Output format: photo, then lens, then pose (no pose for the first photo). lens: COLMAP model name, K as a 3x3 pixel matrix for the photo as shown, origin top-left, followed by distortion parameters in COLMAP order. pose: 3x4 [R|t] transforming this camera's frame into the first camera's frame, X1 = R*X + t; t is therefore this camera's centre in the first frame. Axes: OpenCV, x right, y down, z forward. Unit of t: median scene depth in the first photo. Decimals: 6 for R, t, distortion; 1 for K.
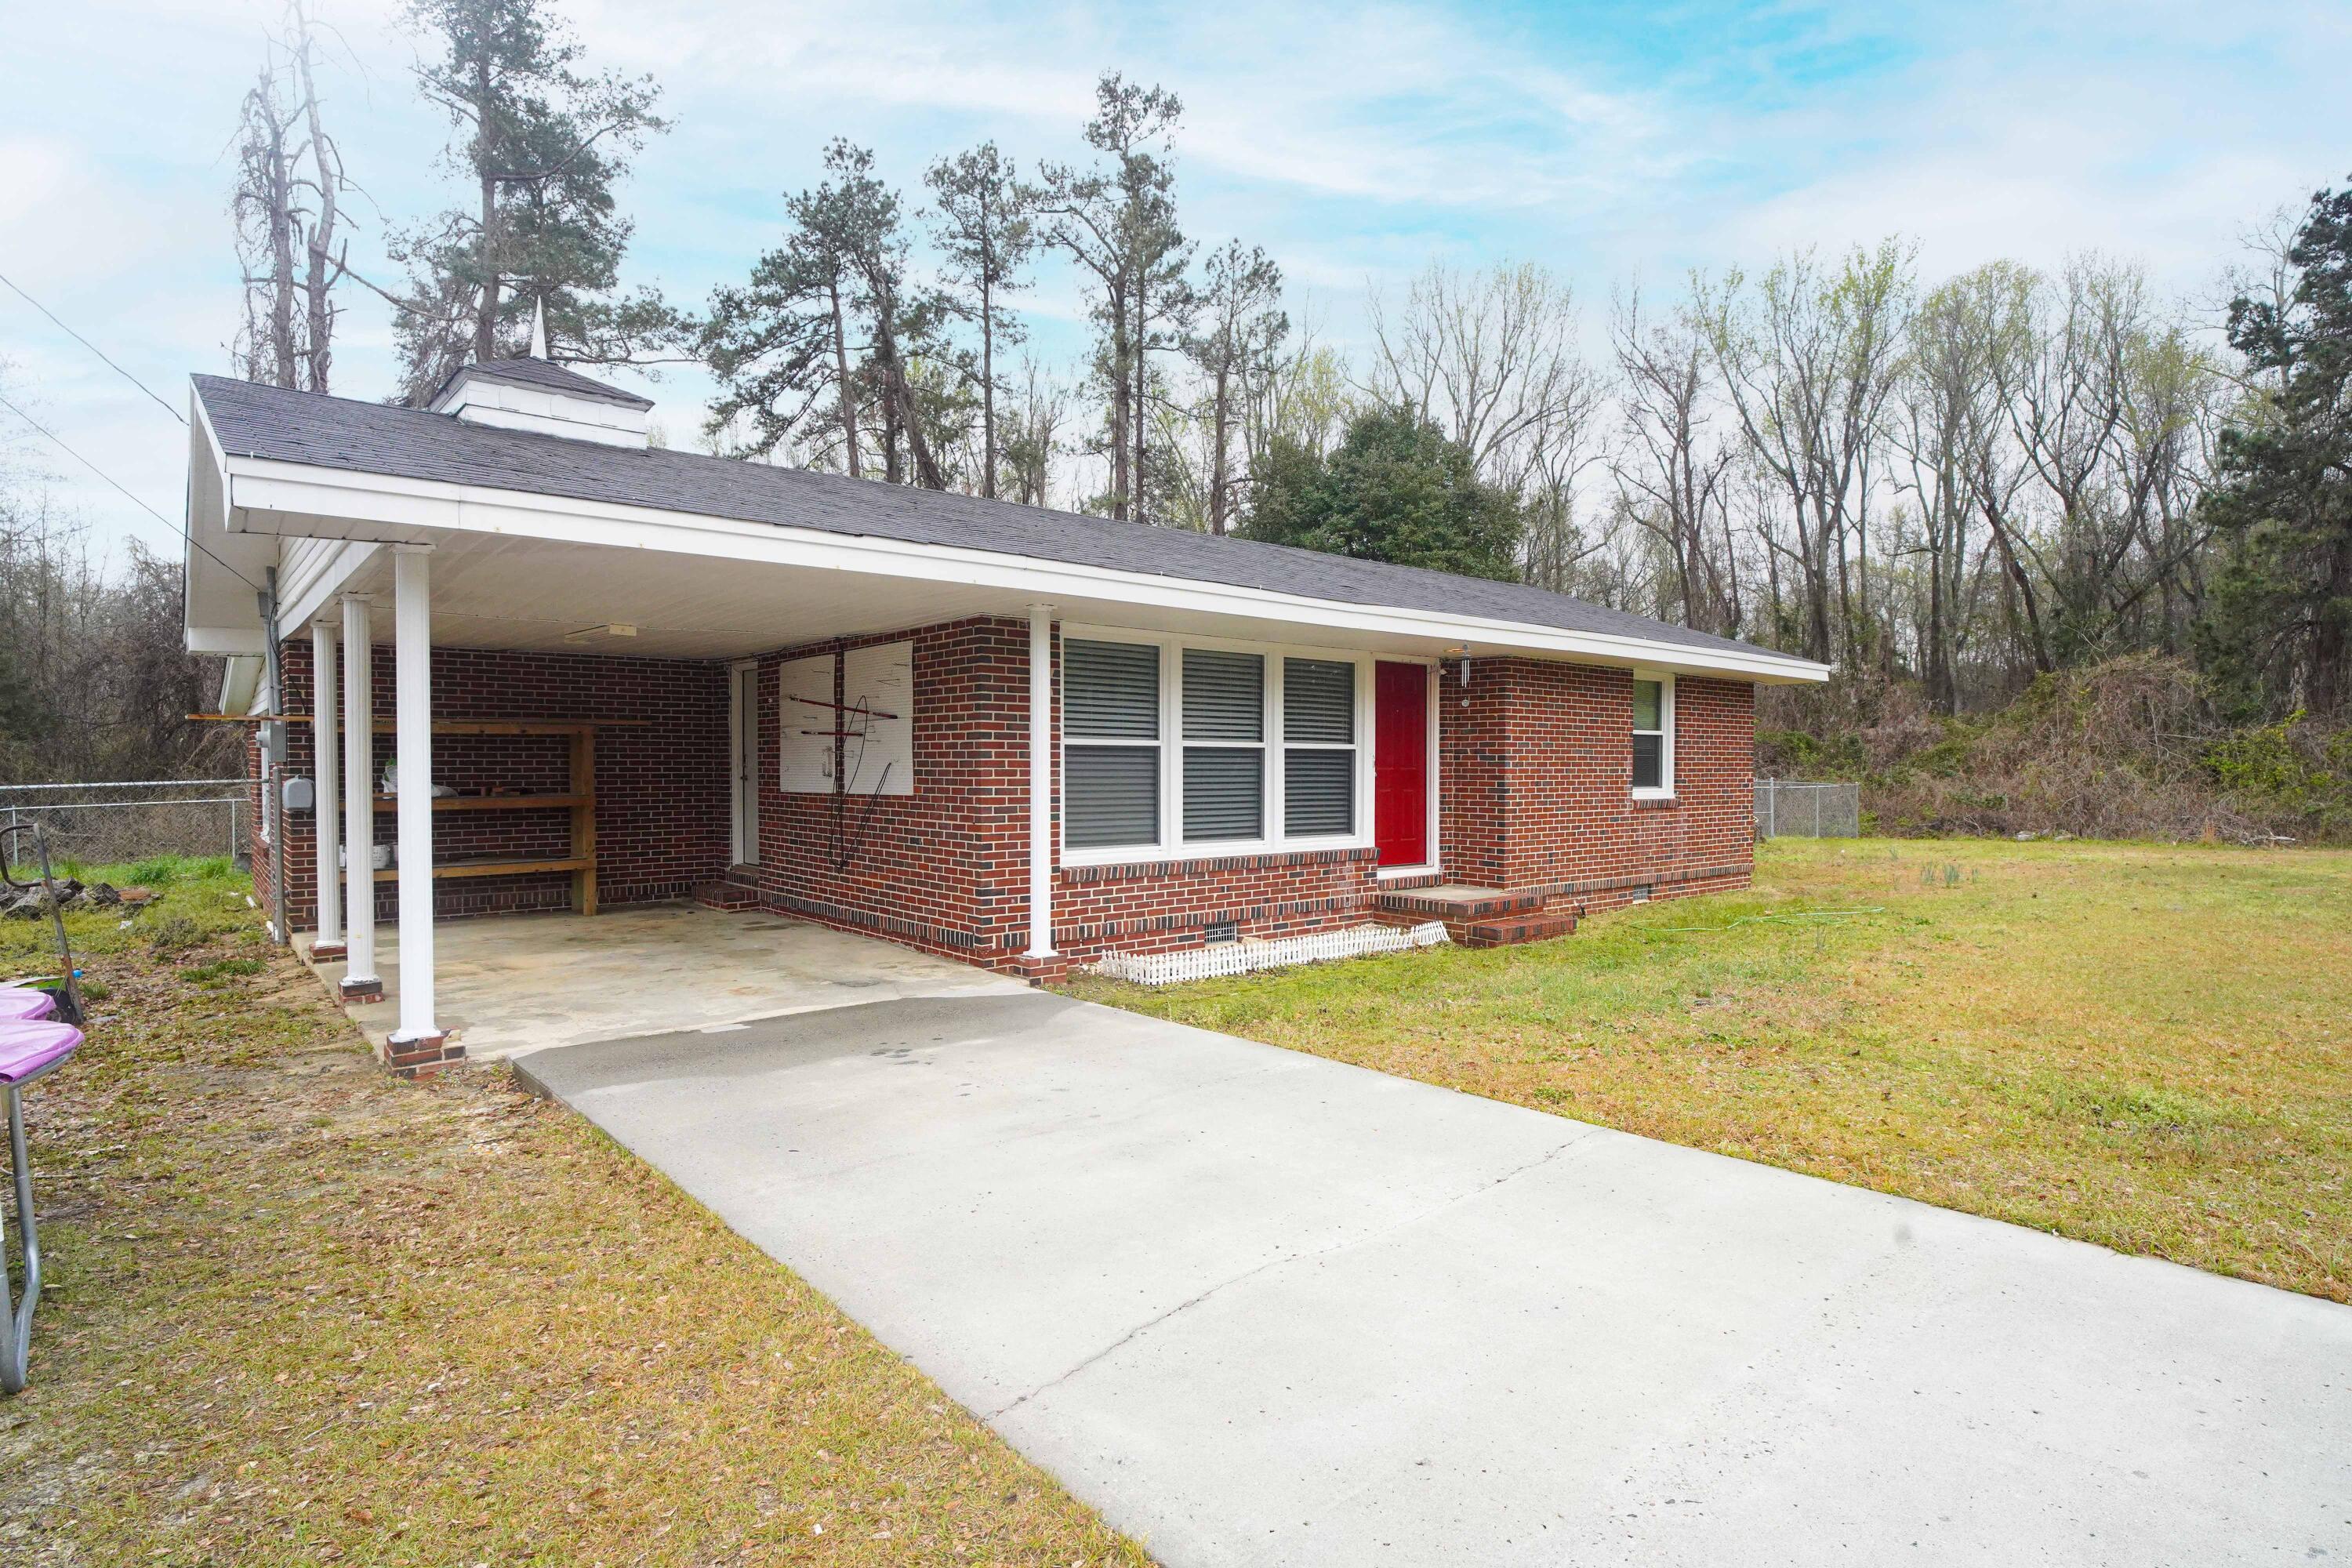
lens RADIAL K [[1213.2, 0, 1182.2], [0, 1213.2, 792.6], [0, 0, 1]] dist [-0.009090, 0.000514]
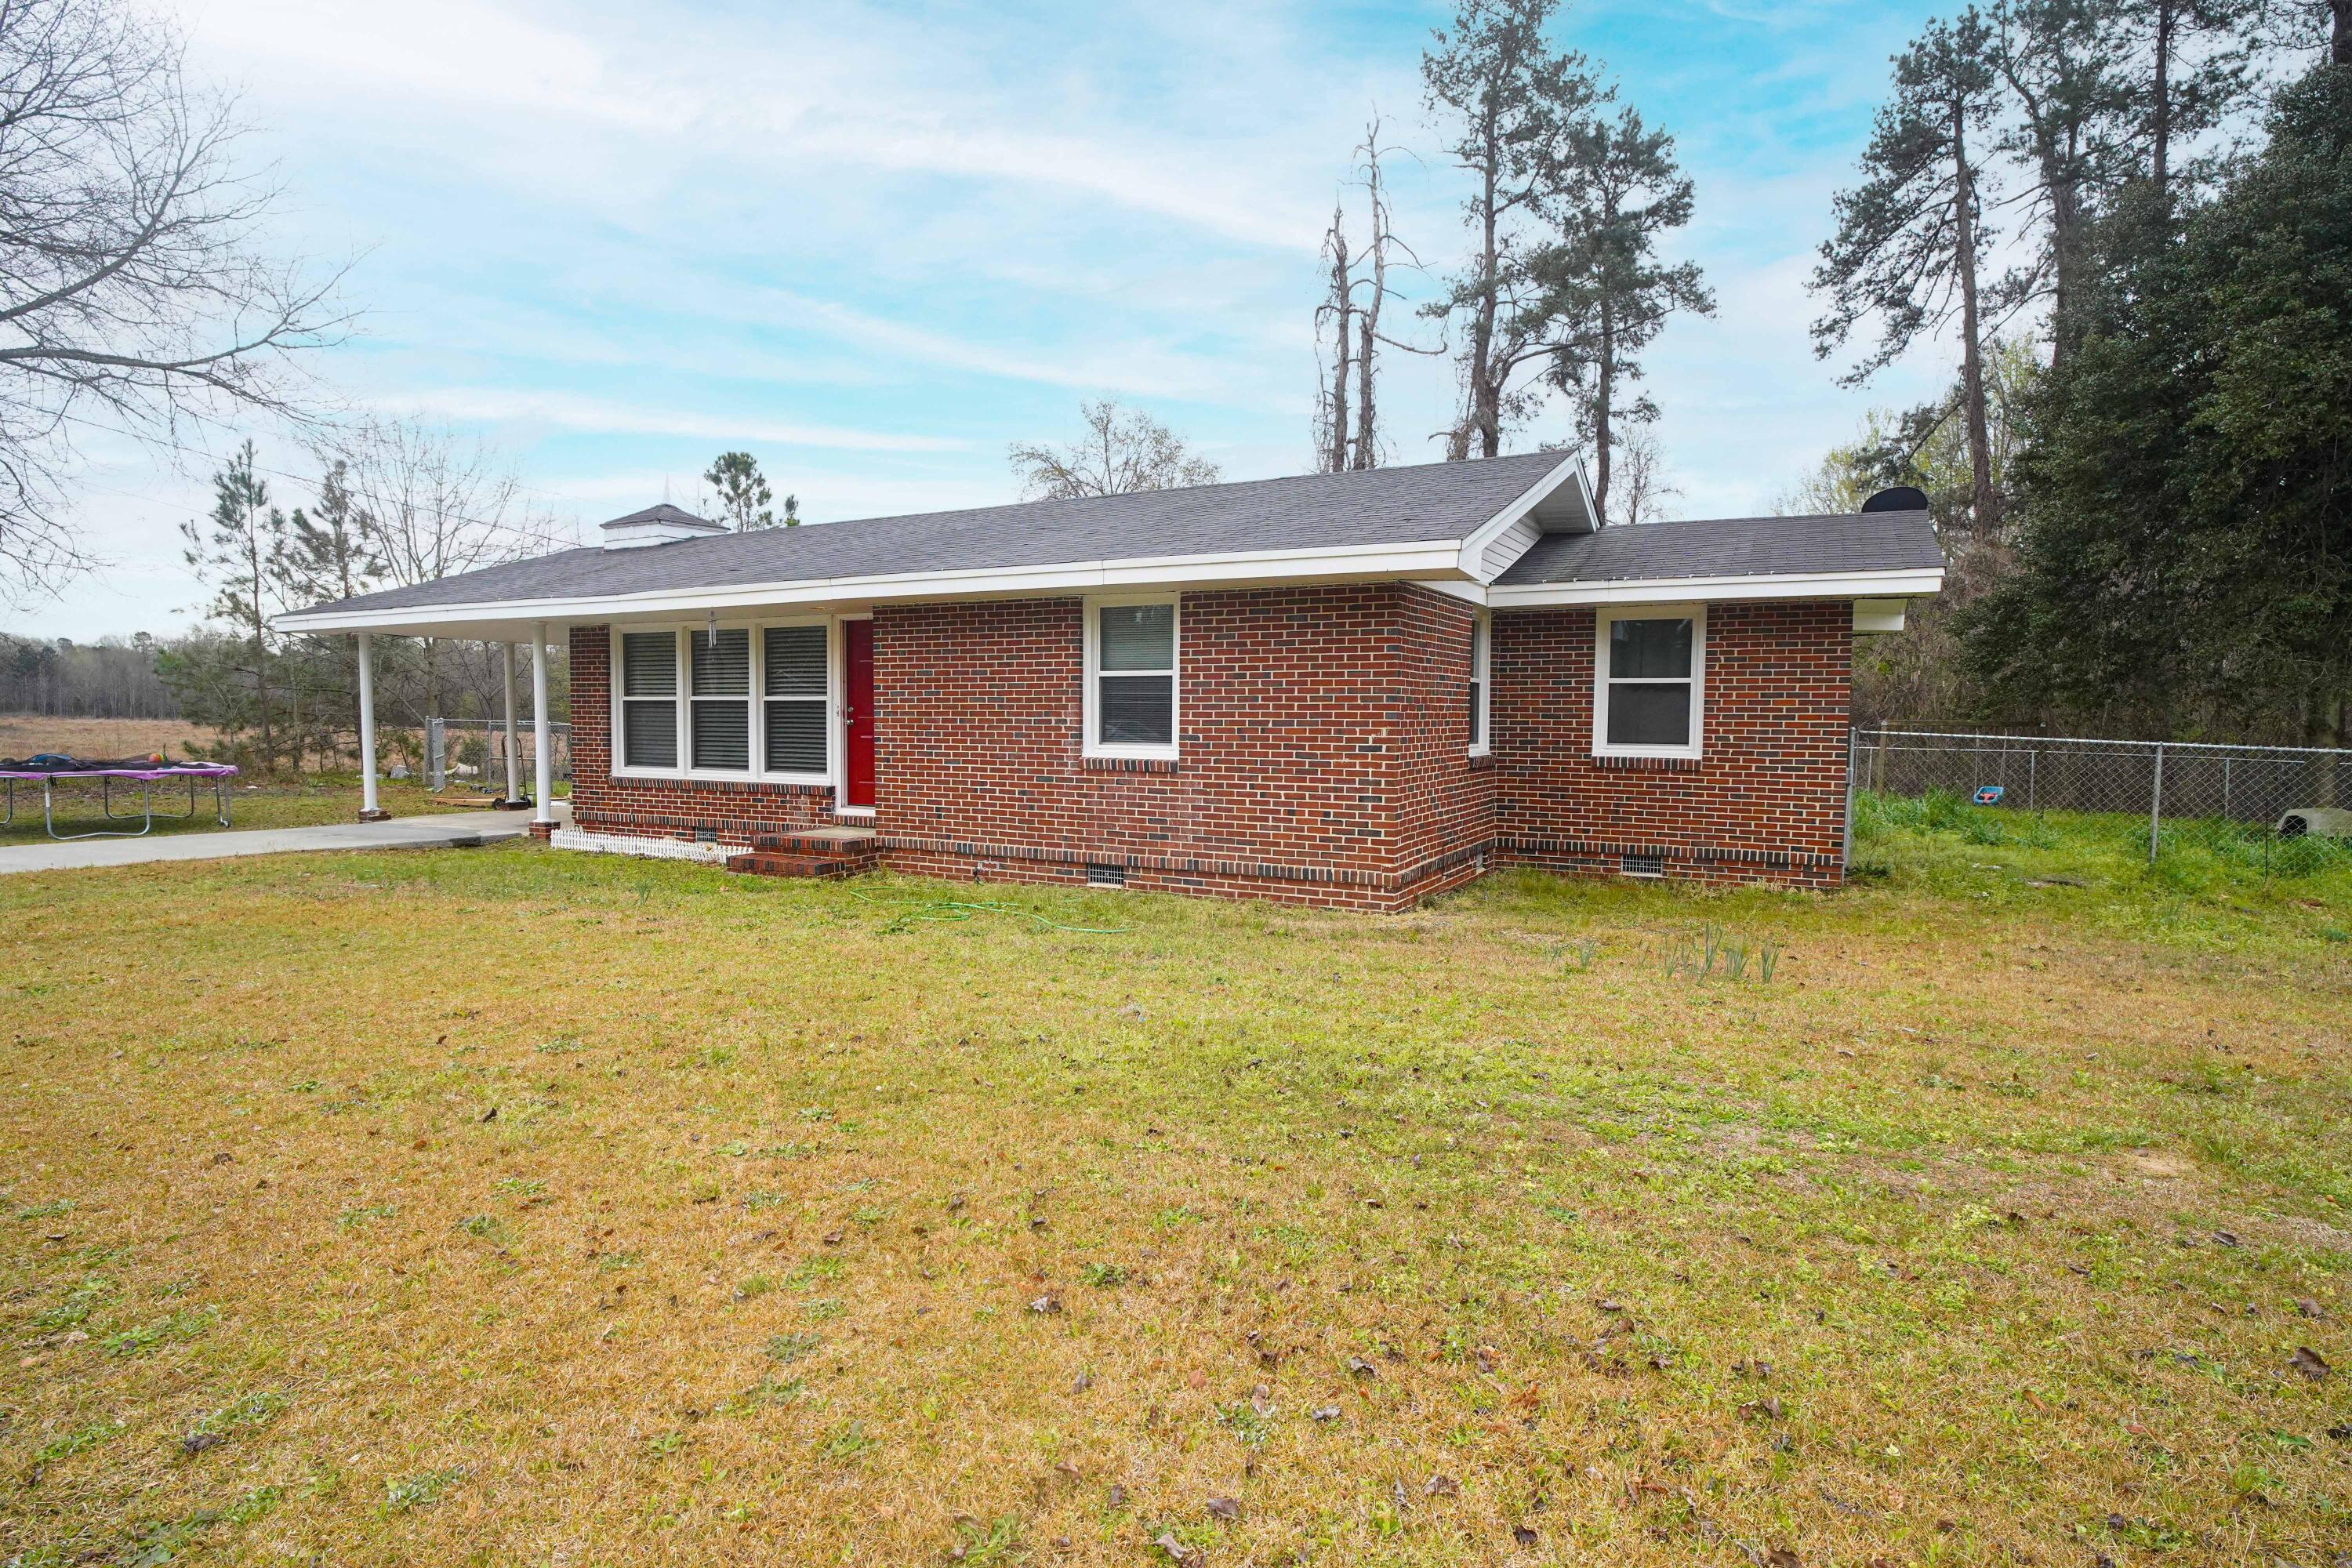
lens RADIAL K [[1213.2, 0, 1182.2], [0, 1213.2, 792.6], [0, 0, 1]] dist [-0.009090, 0.000514]
pose [[0.367332, 0.060627, -0.928112, 1.098436], [-0.024487, 0.998158, 0.055511, -0.016631], [0.929768, 0.002336, 0.368140, 0.724795]]
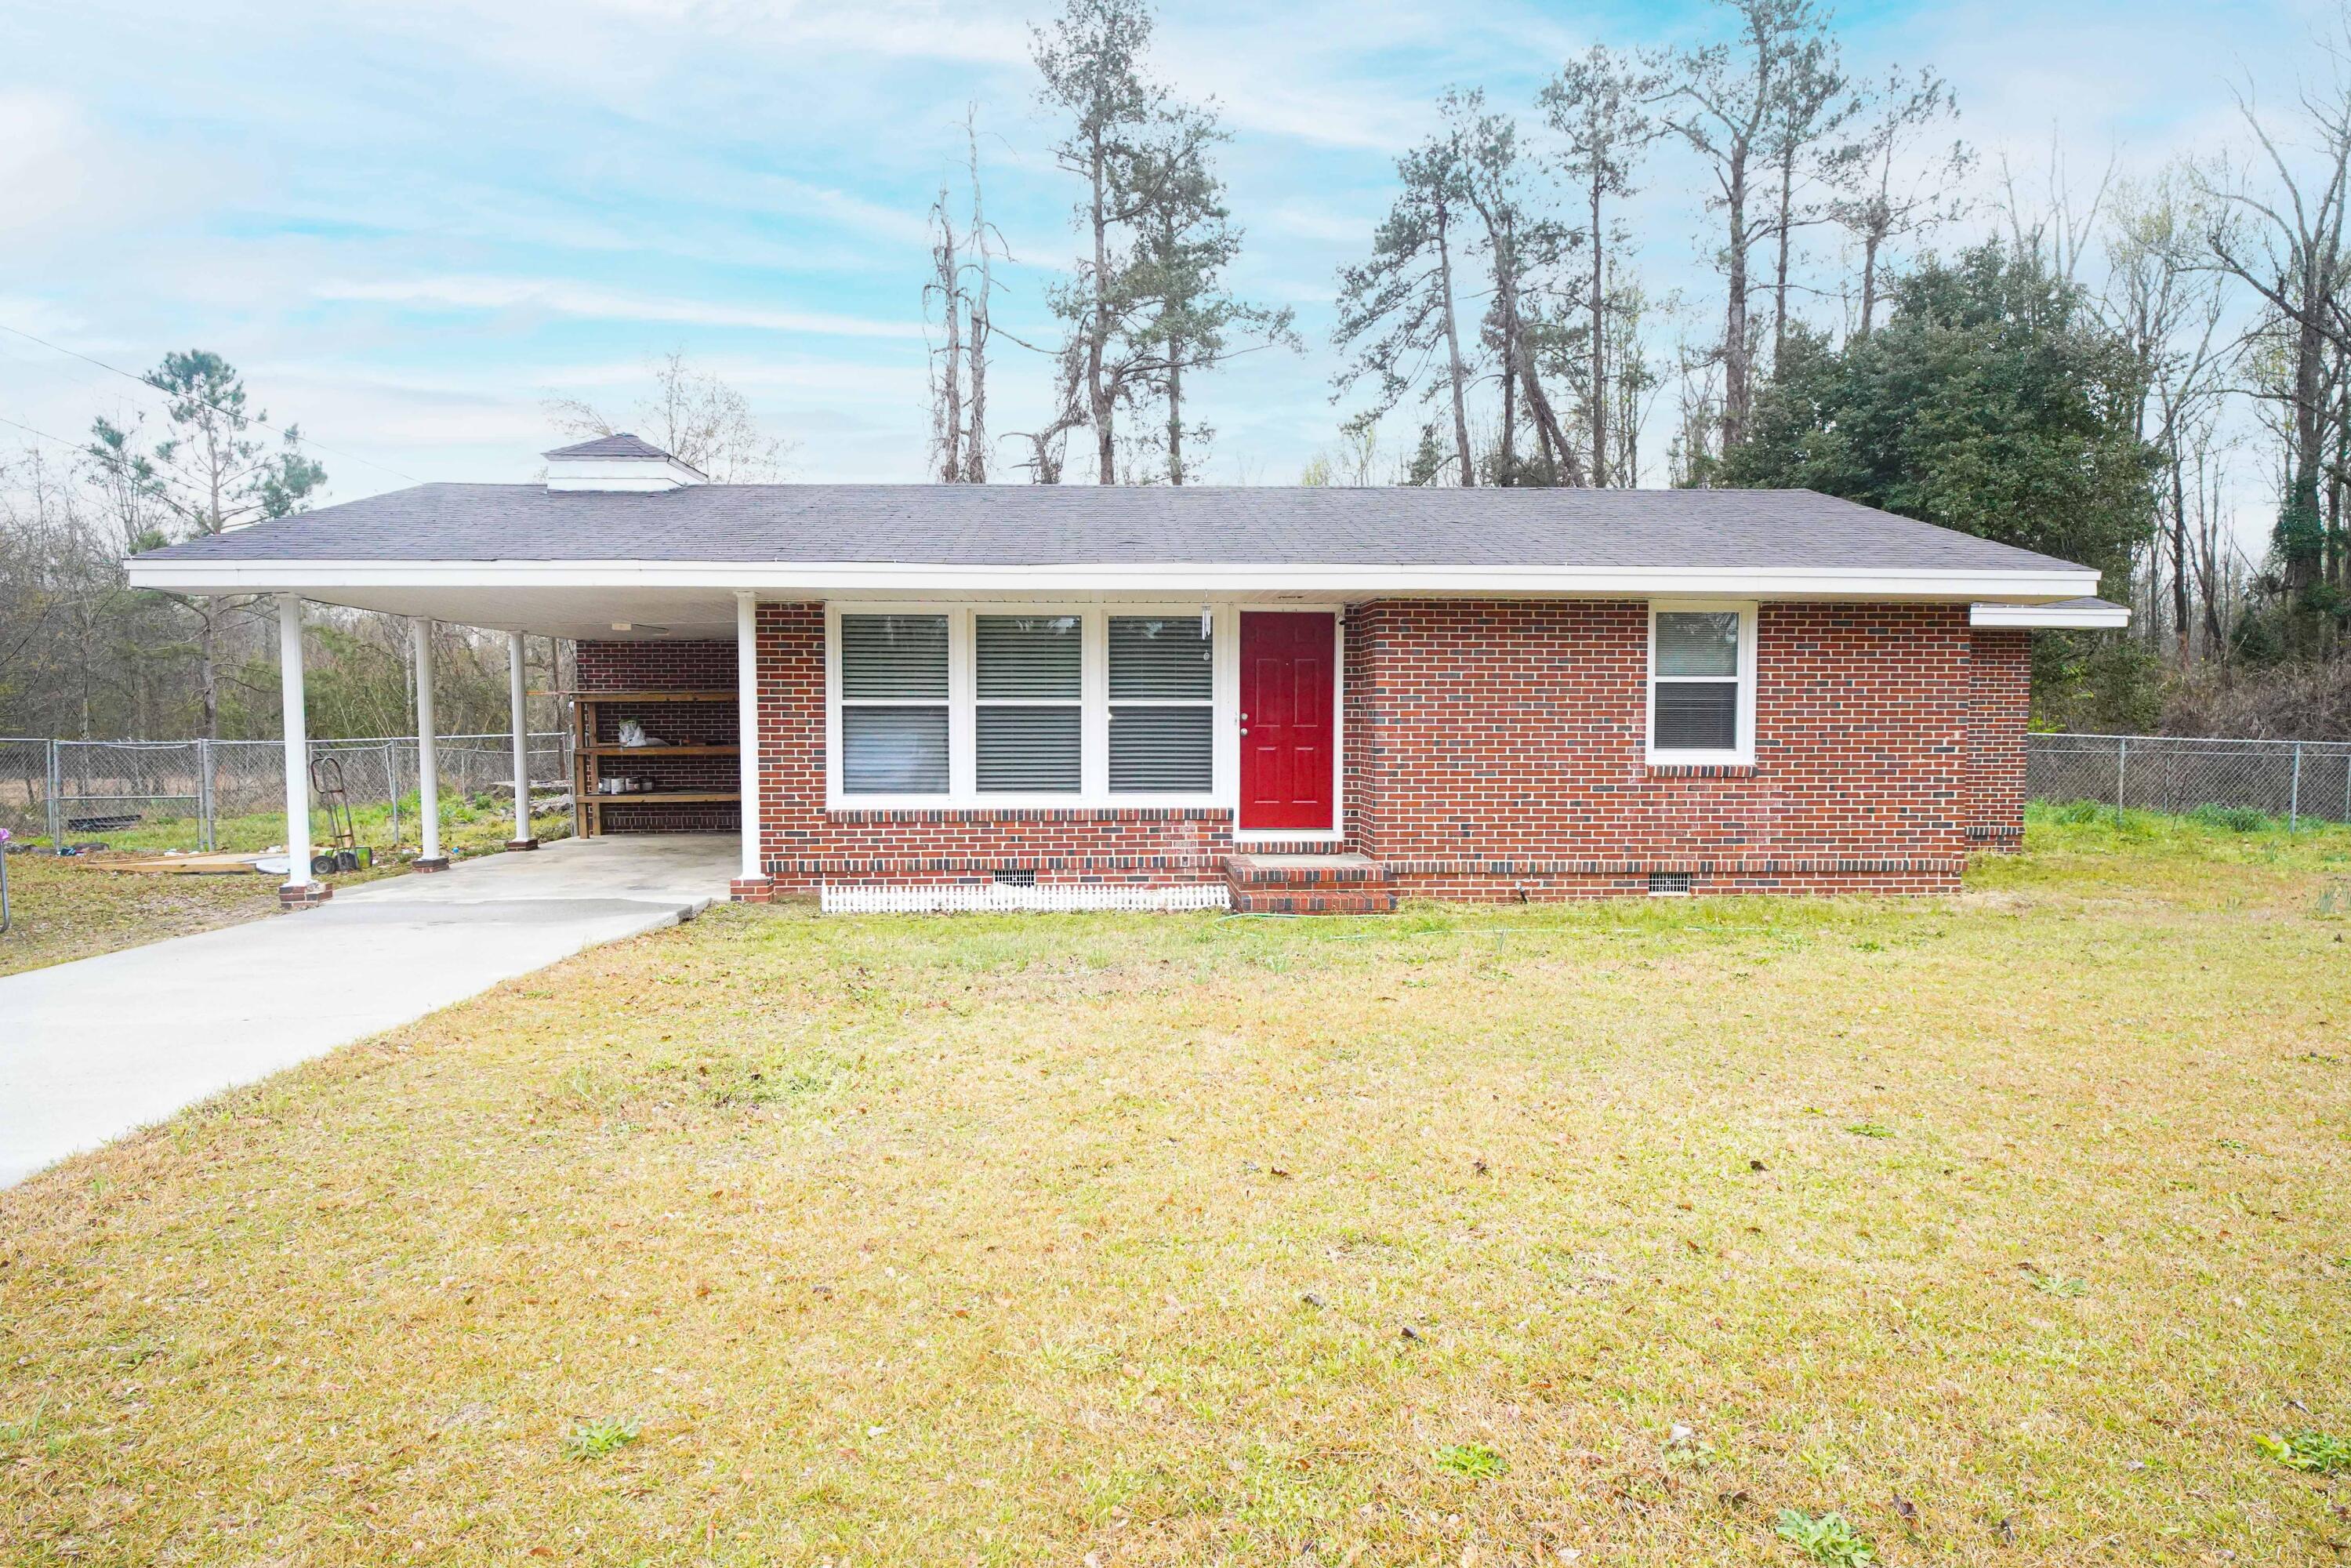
lens RADIAL K [[1252.5, 0, 1175.5], [0, 1252.5, 784.0], [0, 0, 1]] dist [-0.007468, 0.000352]
pose [[0.798689, 0.028119, -0.601086, 0.588266], [-0.011500, 0.999438, 0.031472, -0.003626], [0.601634, -0.018224, 0.798564, 0.148653]]
